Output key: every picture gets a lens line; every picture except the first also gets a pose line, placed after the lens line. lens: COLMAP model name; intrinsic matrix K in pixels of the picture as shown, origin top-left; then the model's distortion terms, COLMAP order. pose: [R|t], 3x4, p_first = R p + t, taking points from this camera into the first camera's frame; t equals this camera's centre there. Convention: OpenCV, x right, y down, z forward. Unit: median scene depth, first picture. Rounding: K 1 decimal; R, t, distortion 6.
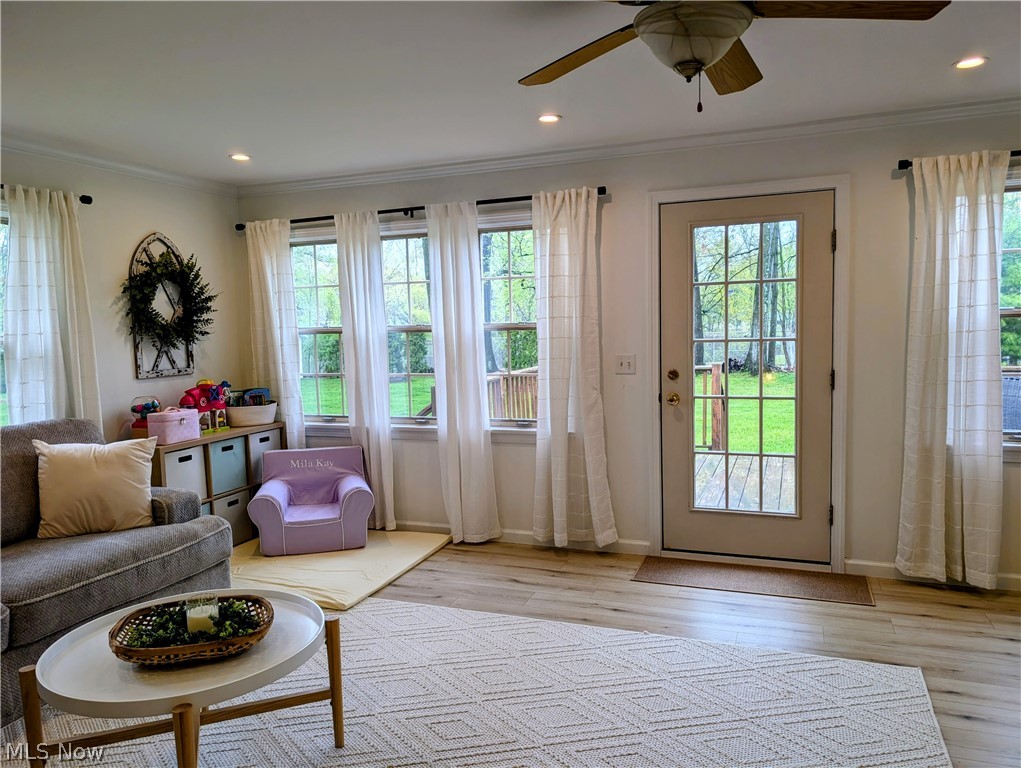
lens RADIAL K [[737.4, 0, 510.5], [0, 737.4, 384.0], [0, 0, 1]] dist [0.003889, -0.005736]
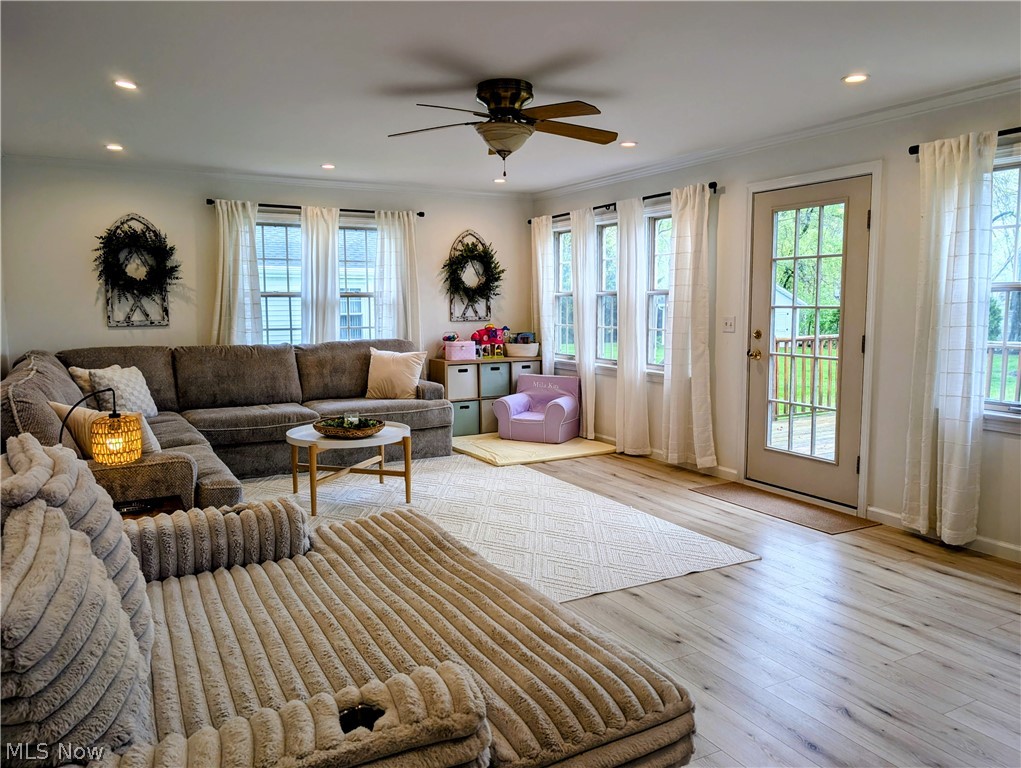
lens RADIAL K [[740.5, 0, 486.1], [0, 740.5, 371.6], [0, 0, 1]] dist [0.002747, -0.053298]
pose [[0.755409, 0.085895, -0.649600, 0.631277], [-0.070494, 0.996270, 0.049758, 0.017924], [0.651451, 0.008205, 0.758646, -0.193097]]
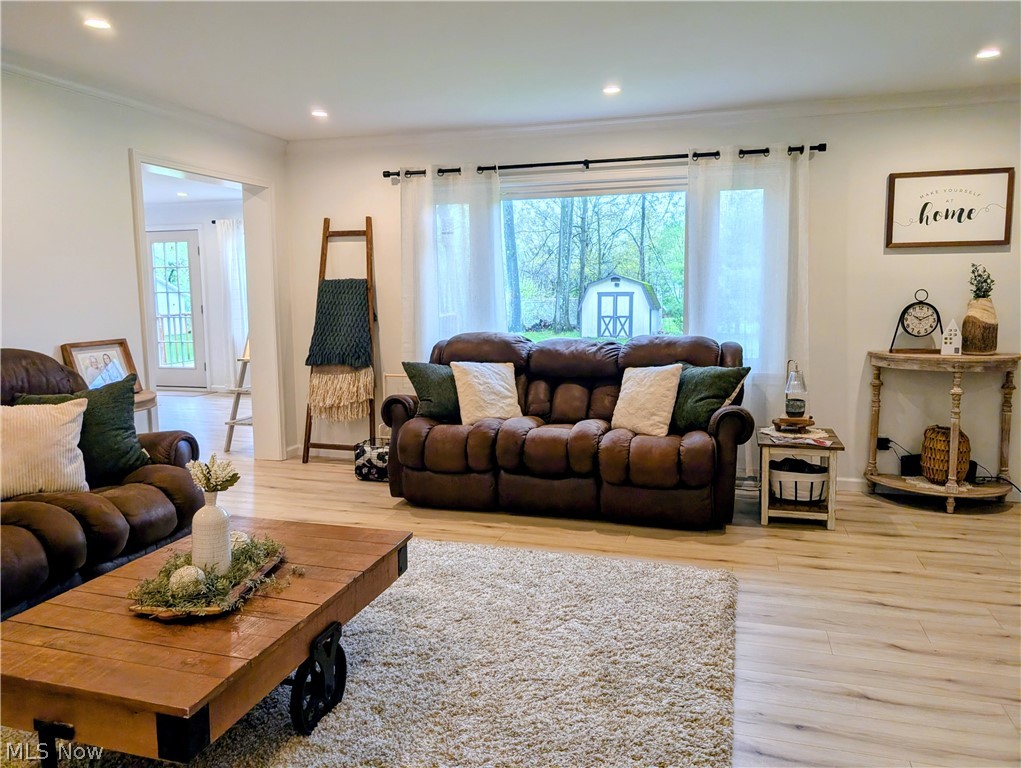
lens RADIAL K [[737.4, 0, 510.5], [0, 737.4, 384.0], [0, 0, 1]] dist [0.003889, -0.005736]
pose [[0.996244, 0.007101, 0.086303, 1.053267], [-0.011211, 0.998821, 0.047236, 0.095871], [-0.085865, -0.048026, 0.995149, -1.265387]]
